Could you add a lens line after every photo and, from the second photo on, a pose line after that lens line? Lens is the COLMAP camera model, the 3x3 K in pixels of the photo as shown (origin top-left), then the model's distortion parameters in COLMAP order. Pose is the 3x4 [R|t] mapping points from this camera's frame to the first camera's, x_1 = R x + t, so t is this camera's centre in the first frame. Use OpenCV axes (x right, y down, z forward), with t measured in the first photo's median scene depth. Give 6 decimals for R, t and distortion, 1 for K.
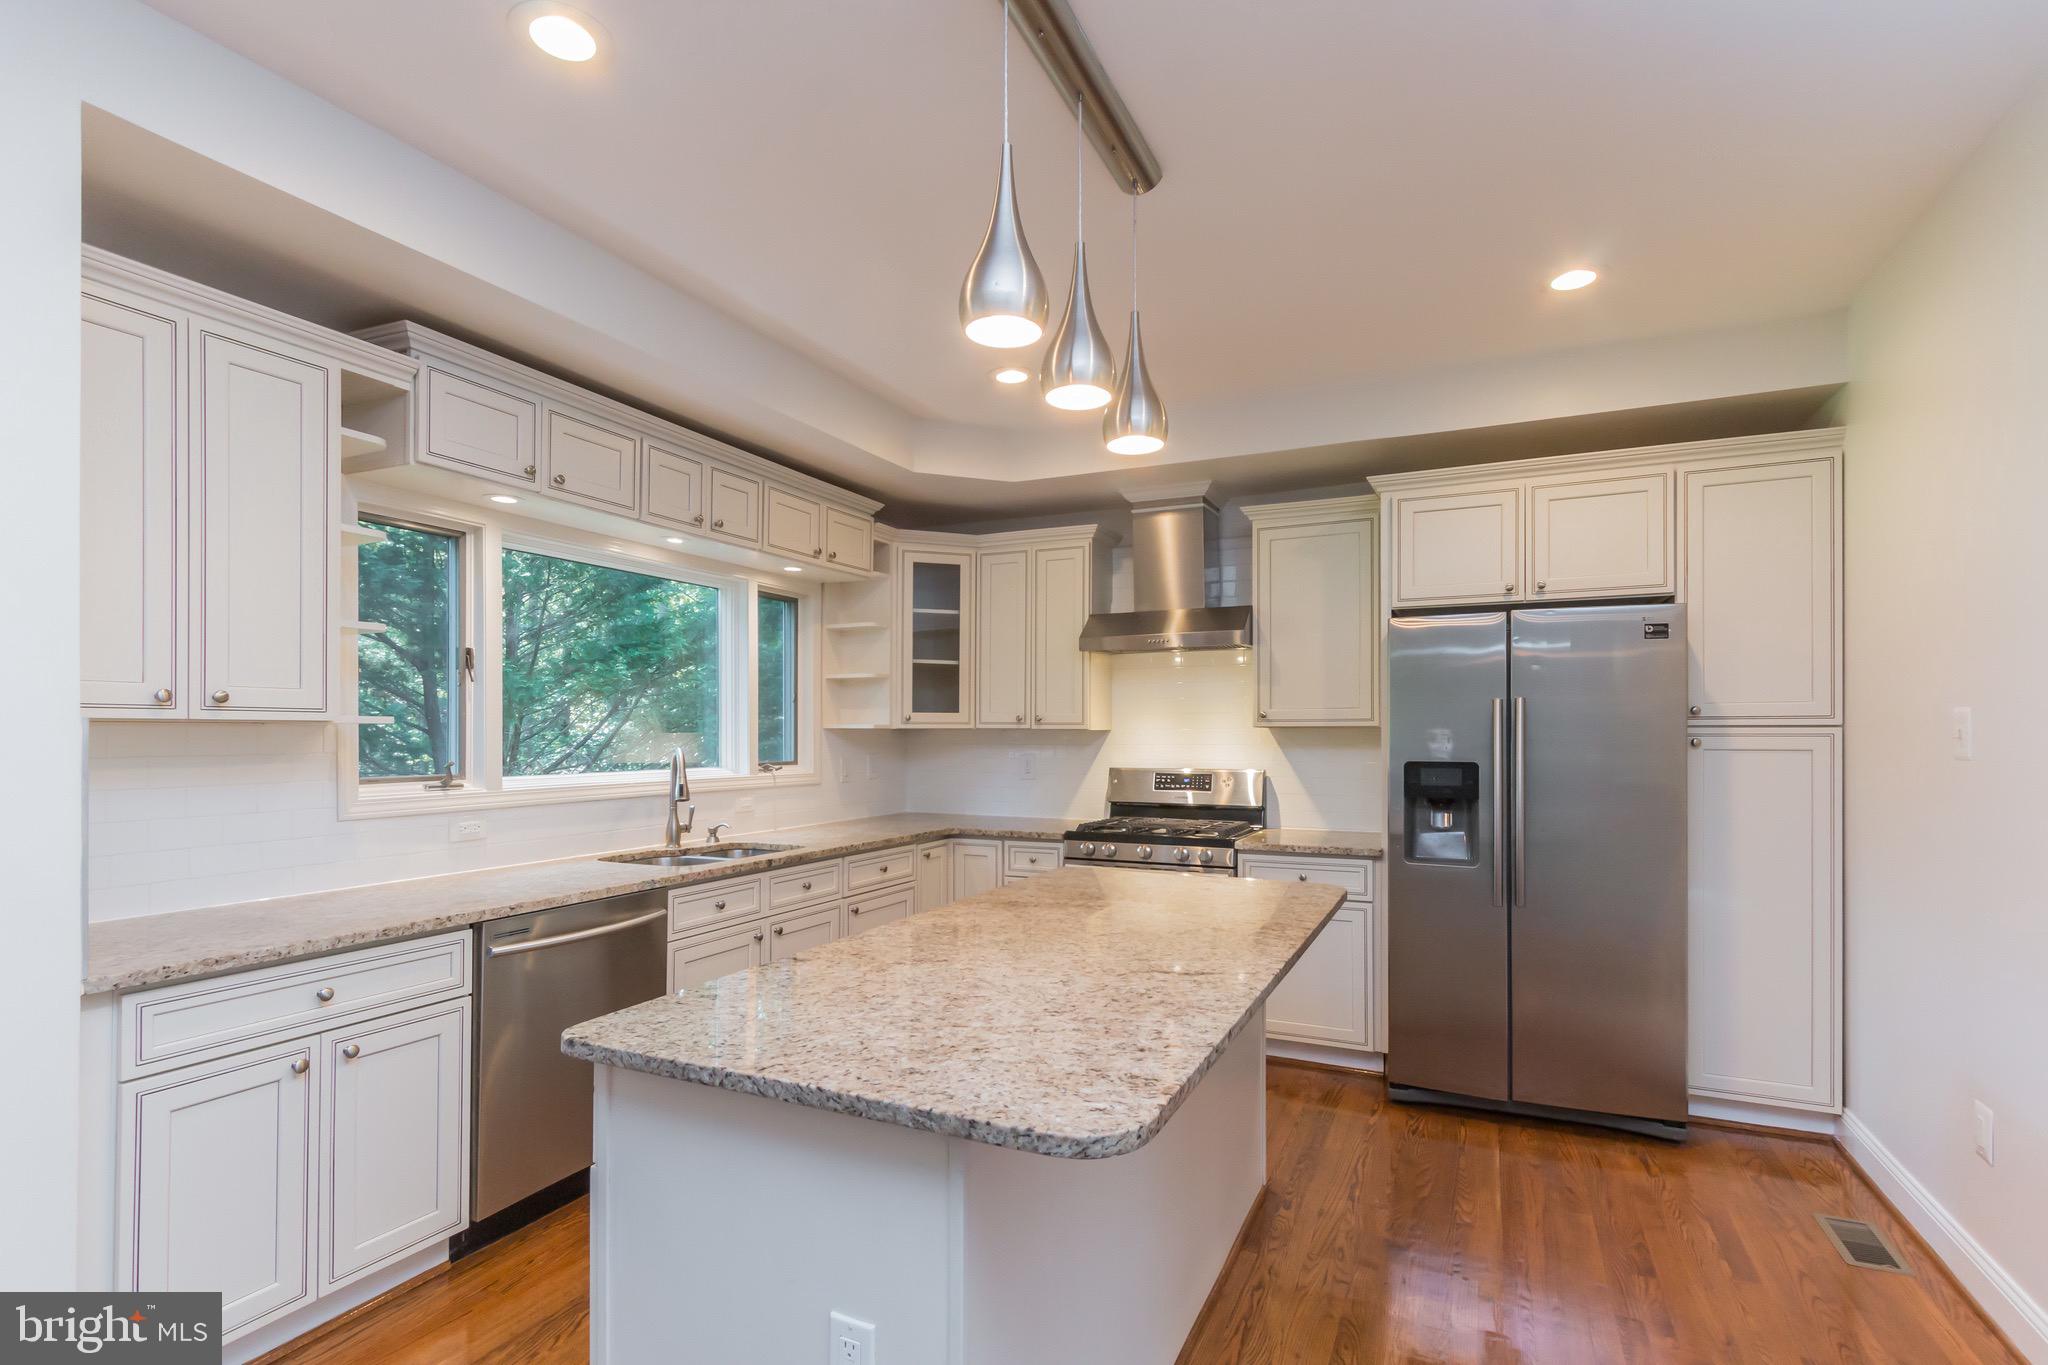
lens RADIAL K [[960.3, 0, 1061.3], [0, 960.3, 725.3], [0, 0, 1]] dist [0.002175, 0.001705]
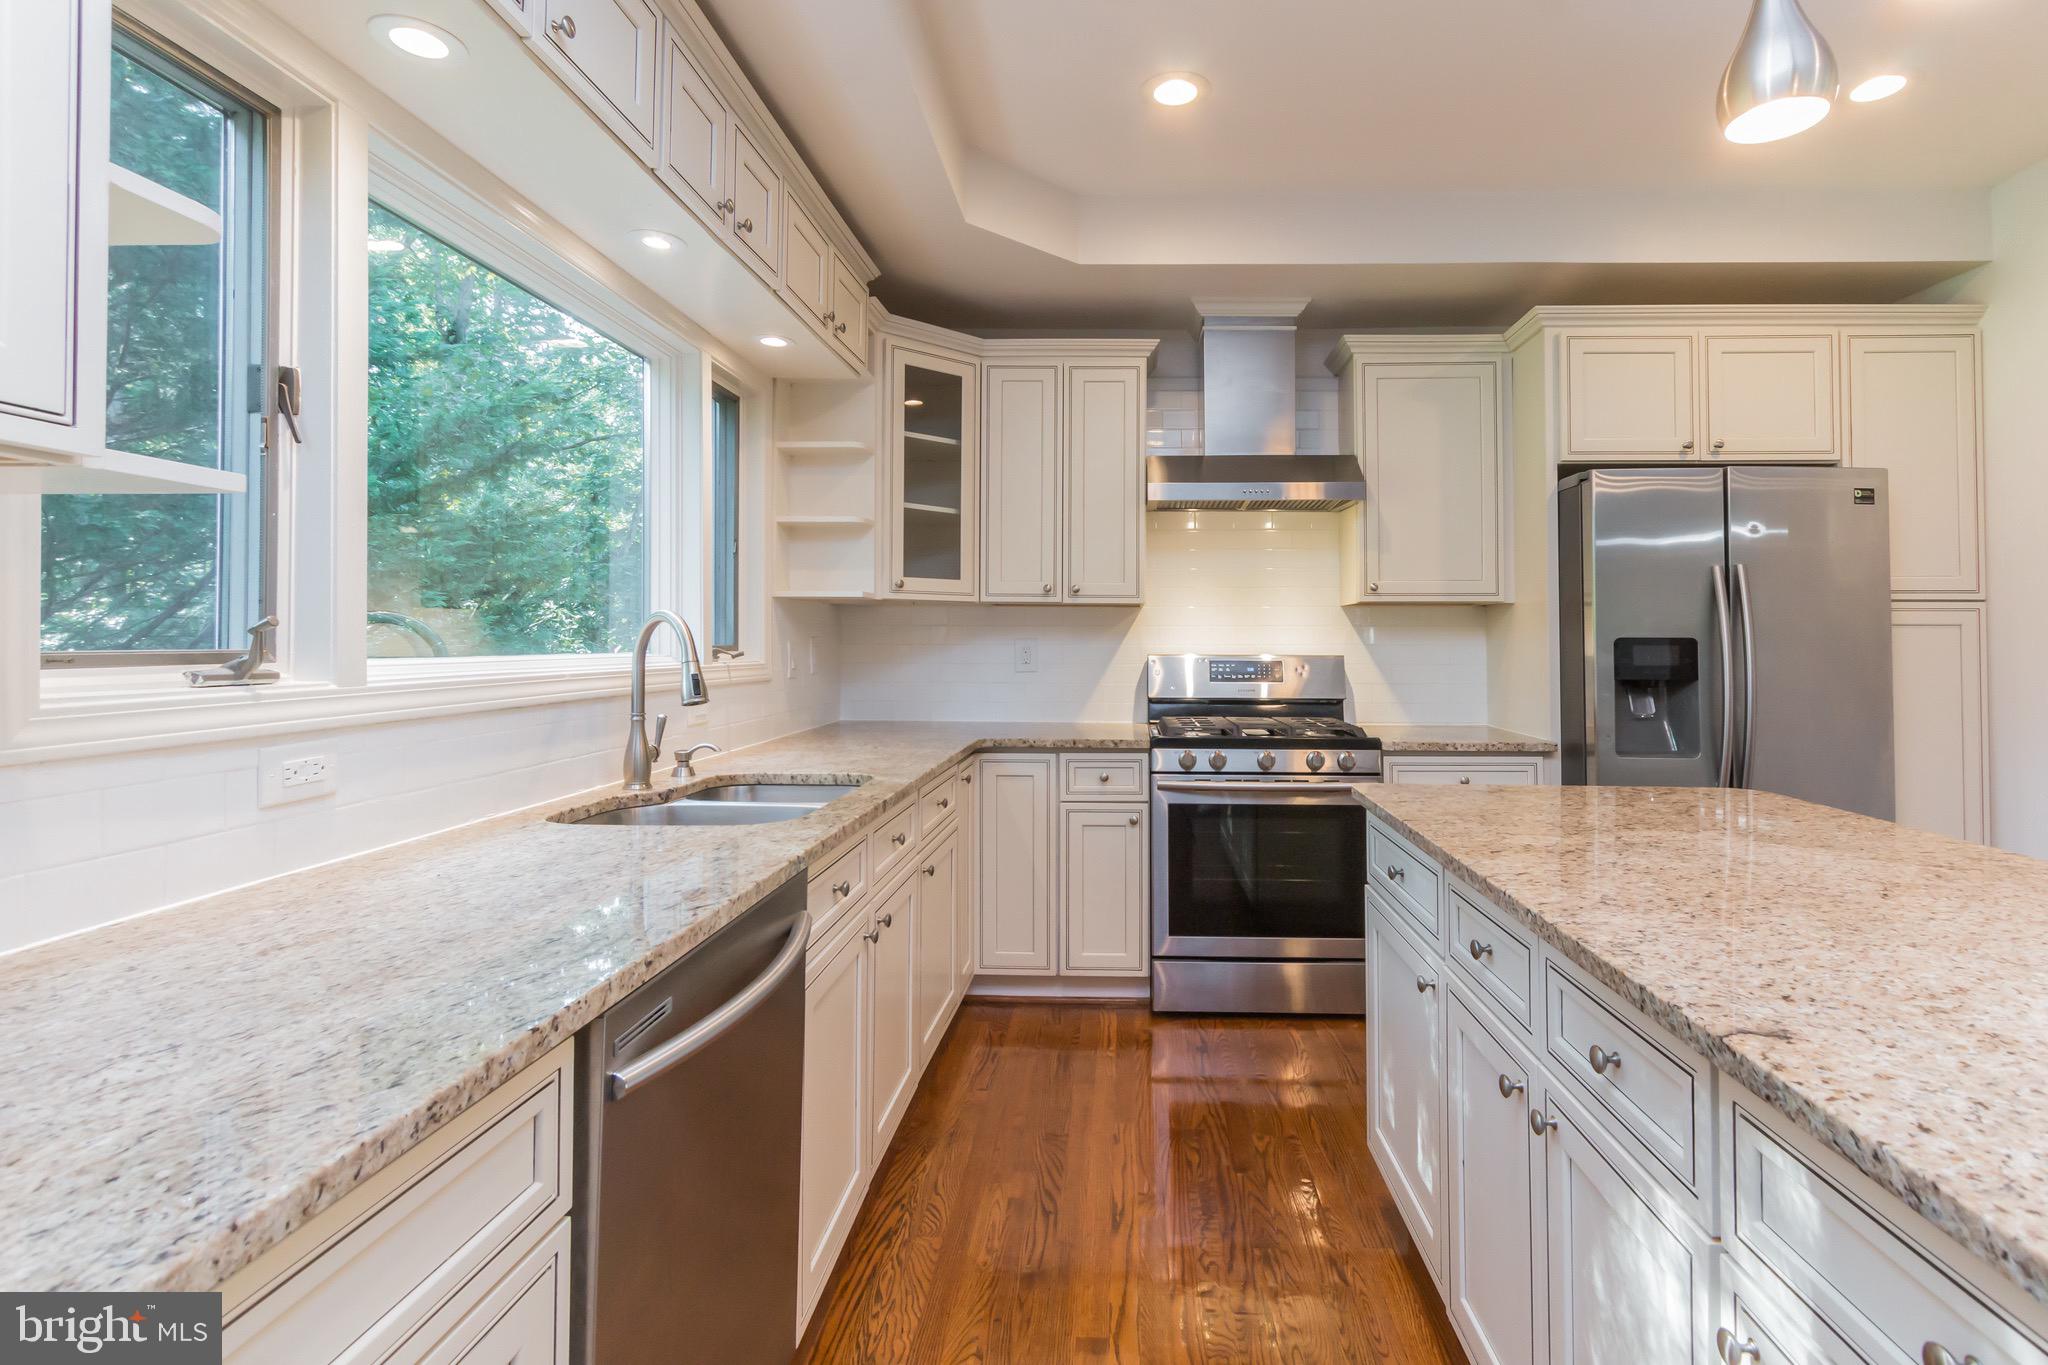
lens RADIAL K [[960.3, 0, 1098.6], [0, 960.3, 624.0], [0, 0, 1]] dist [0.002175, 0.001705]
pose [[0.920482, 0.008999, 0.390681, -0.360540], [-0.005187, 0.999928, -0.010810, 0.033602], [-0.390750, 0.007924, 0.920463, 0.359944]]
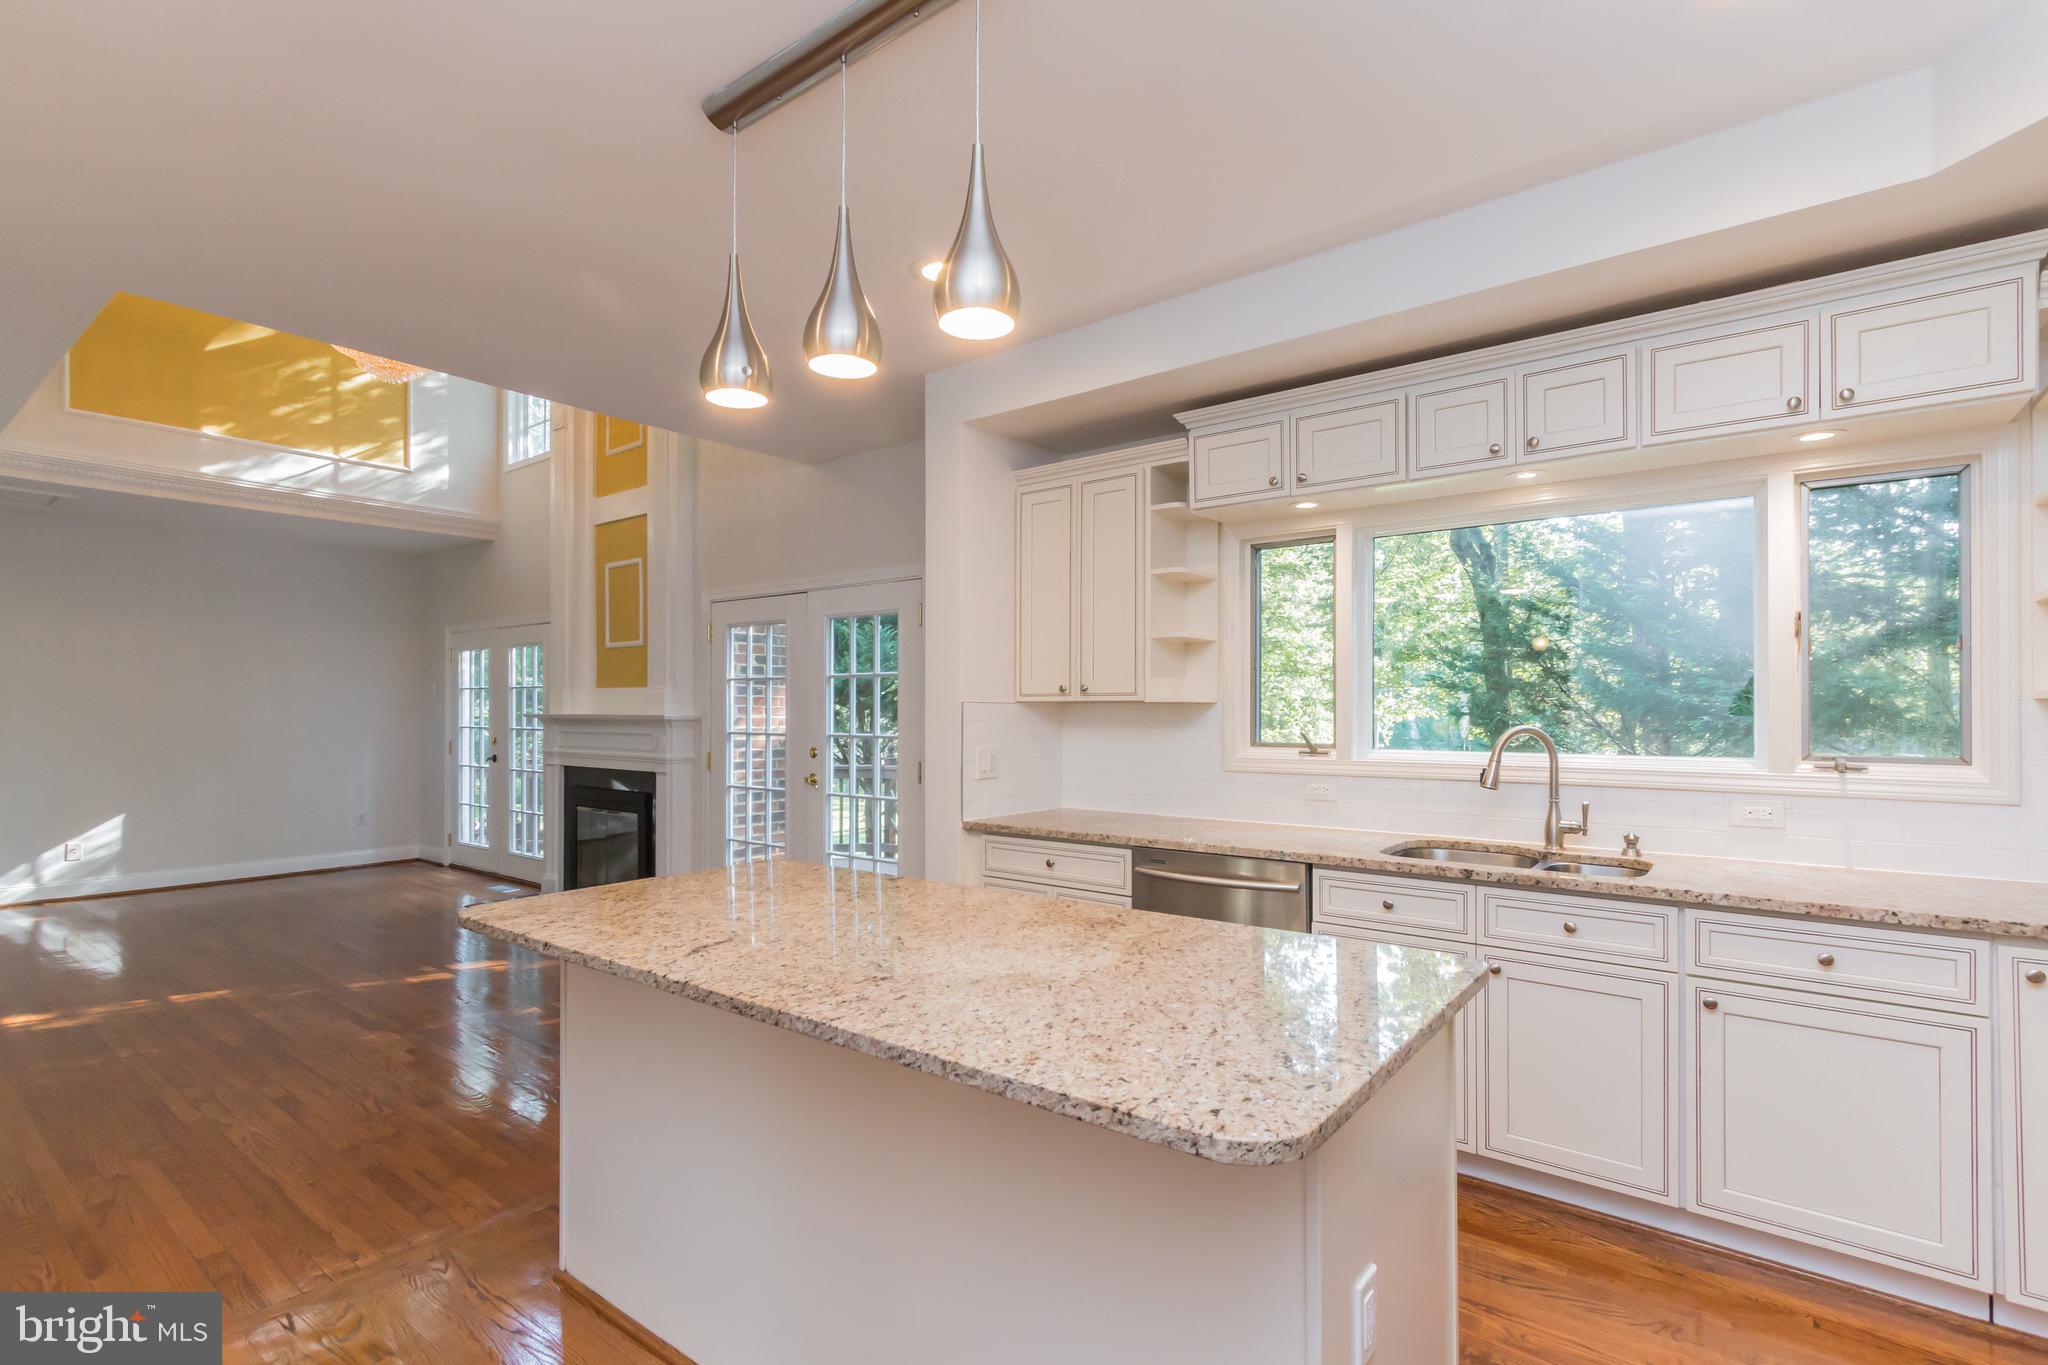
lens RADIAL K [[960.3, 0, 1012.0], [0, 960.3, 693.6], [0, 0, 1]] dist [0.002175, 0.001705]
pose [[-0.243727, -0.016243, -0.969708, 0.474935], [0.006310, 0.999812, -0.018334, 0.007323], [0.969823, -0.010588, -0.243579, 0.721782]]
